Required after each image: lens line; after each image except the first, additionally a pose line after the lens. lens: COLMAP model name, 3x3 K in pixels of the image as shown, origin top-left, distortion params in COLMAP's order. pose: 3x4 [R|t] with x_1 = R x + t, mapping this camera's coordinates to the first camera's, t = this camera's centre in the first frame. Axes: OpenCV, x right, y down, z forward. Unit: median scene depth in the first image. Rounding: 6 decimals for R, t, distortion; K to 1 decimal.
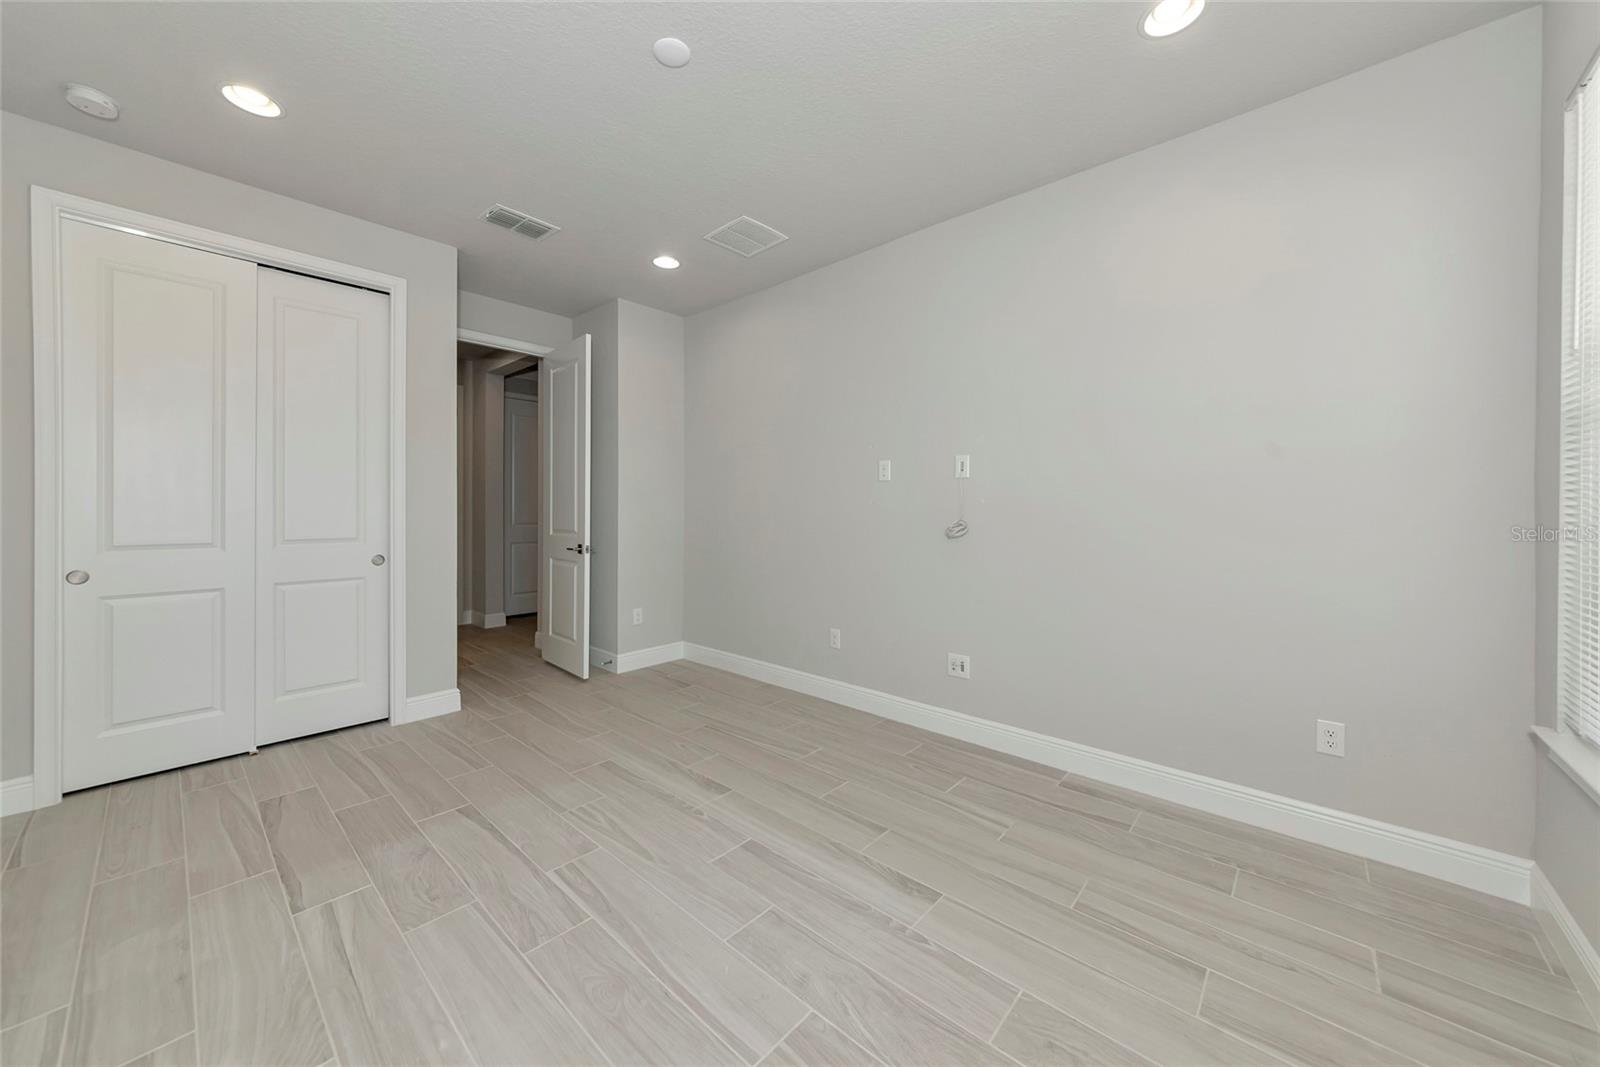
lens RADIAL K [[577.2, 0, 770.2], [0, 577.2, 509.6], [0, 0, 1]] dist [-0.002179, -0.000092]
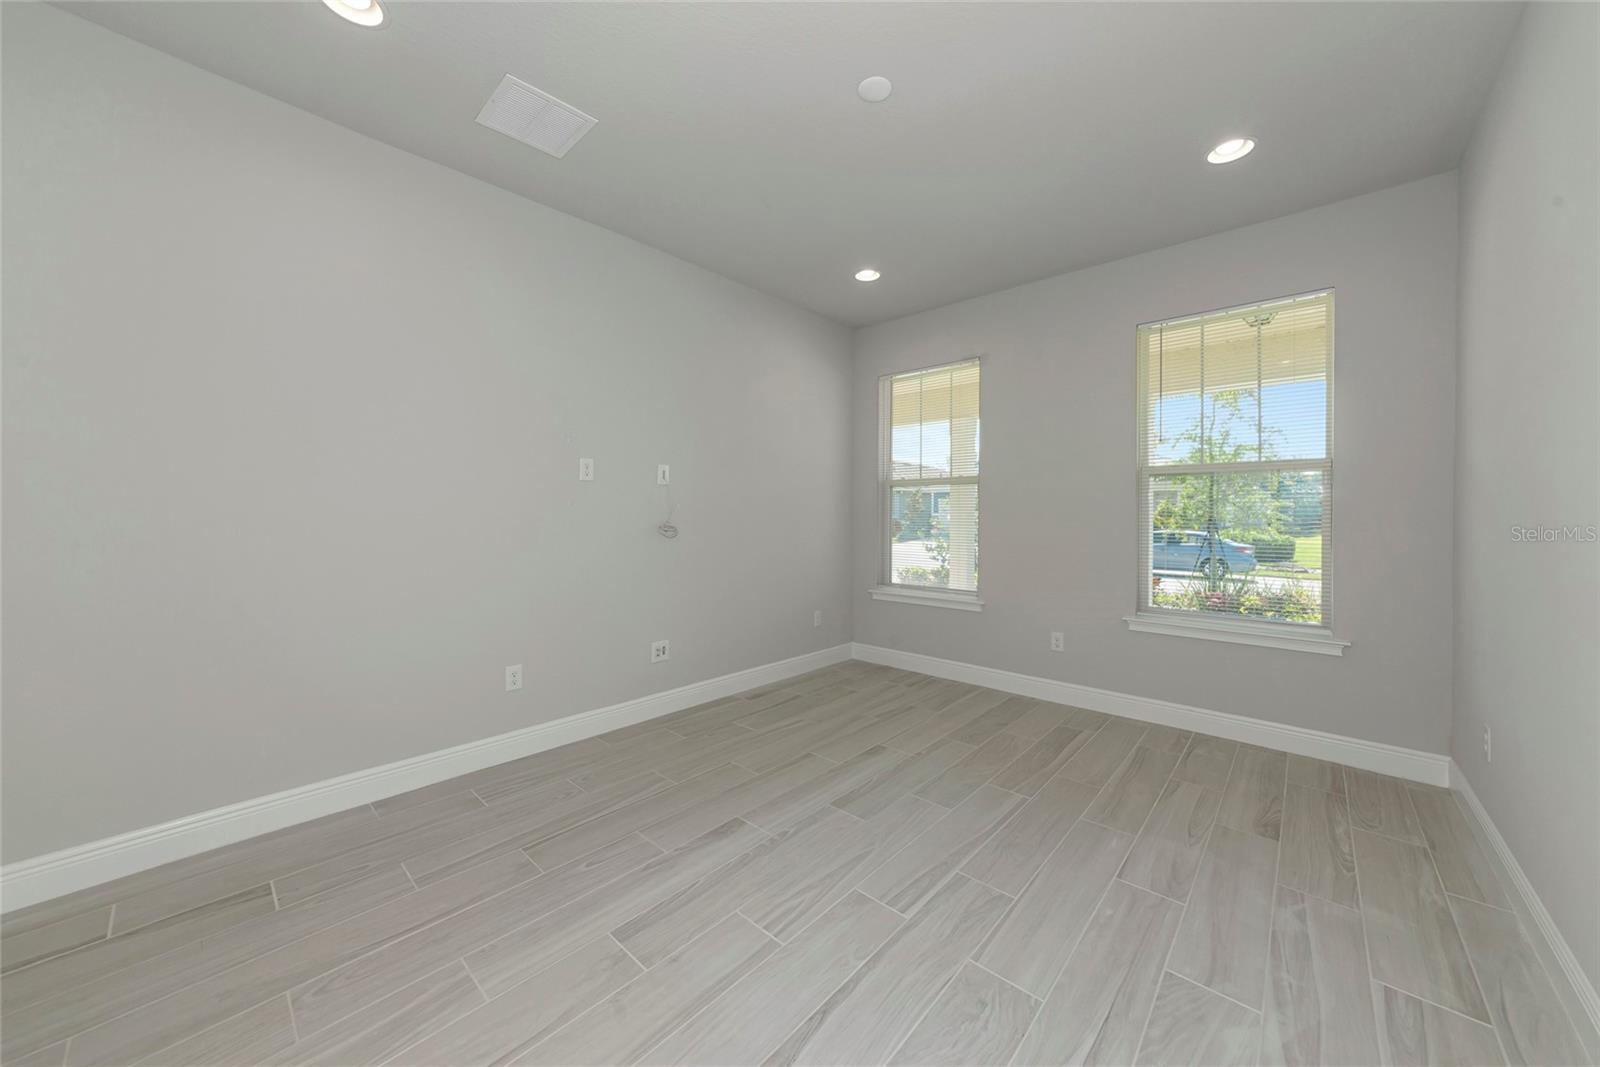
lens RADIAL K [[577.2, 0, 802.0], [0, 577.2, 526.2], [0, 0, 1]] dist [-0.002179, -0.000092]
pose [[-0.024145, -0.030189, 0.999253, -1.032401], [-0.006111, 0.999530, 0.030050, -0.013064], [-0.999690, -0.005380, -0.024318, 0.965154]]
